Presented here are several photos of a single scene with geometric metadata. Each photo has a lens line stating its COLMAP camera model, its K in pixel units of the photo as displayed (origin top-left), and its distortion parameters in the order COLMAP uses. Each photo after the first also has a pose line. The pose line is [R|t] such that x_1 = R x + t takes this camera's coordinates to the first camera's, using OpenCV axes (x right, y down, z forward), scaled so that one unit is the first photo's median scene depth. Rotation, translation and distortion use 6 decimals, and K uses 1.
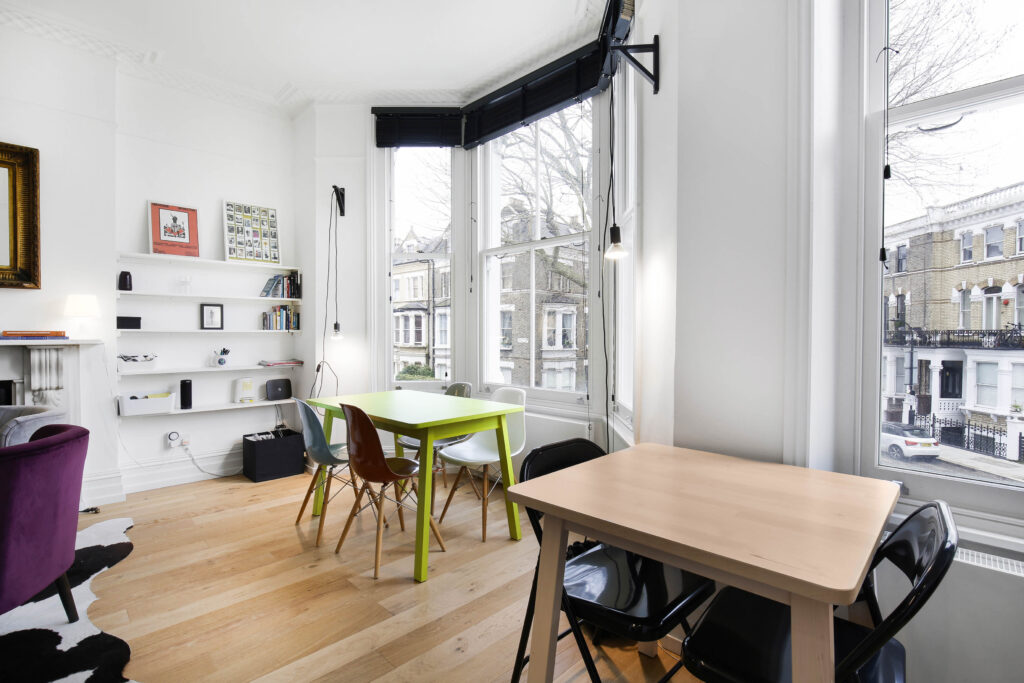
lens RADIAL K [[471.1, 0, 476.8], [0, 471.1, 340.1], [0, 0, 1]] dist [-0.005438, -0.007145]
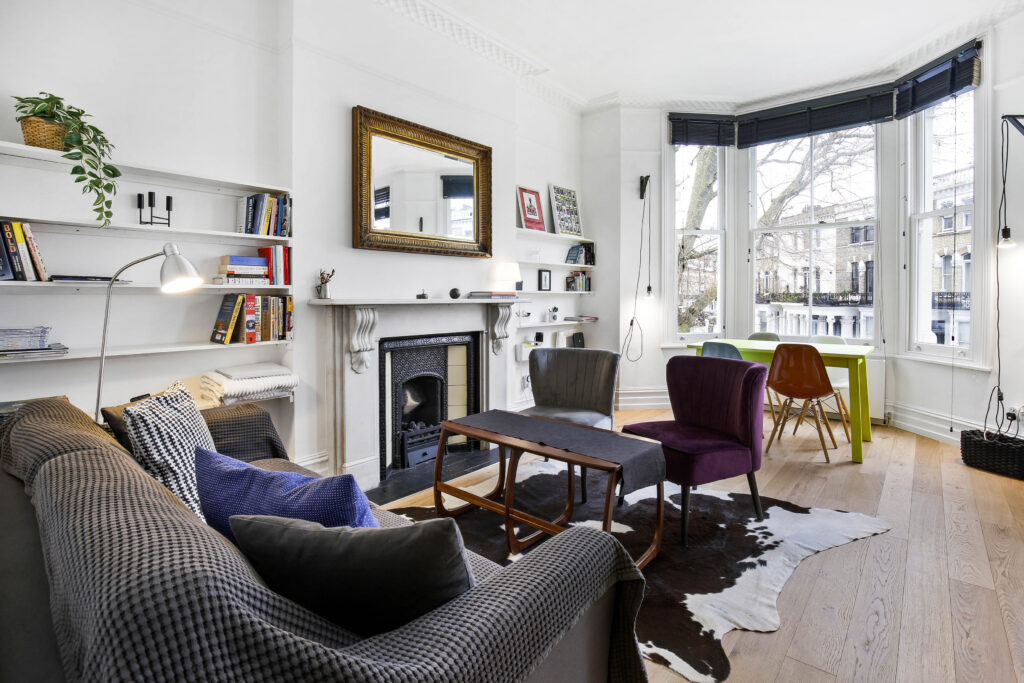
lens RADIAL K [[471.1, 0, 528.1], [0, 471.1, 299.0], [0, 0, 1]] dist [-0.005438, -0.007145]
pose [[0.995961, 0.001141, 0.089784, -0.690962], [-0.000734, 0.999989, -0.004567, 0.004274], [-0.089788, 0.004483, 0.995951, -0.199726]]
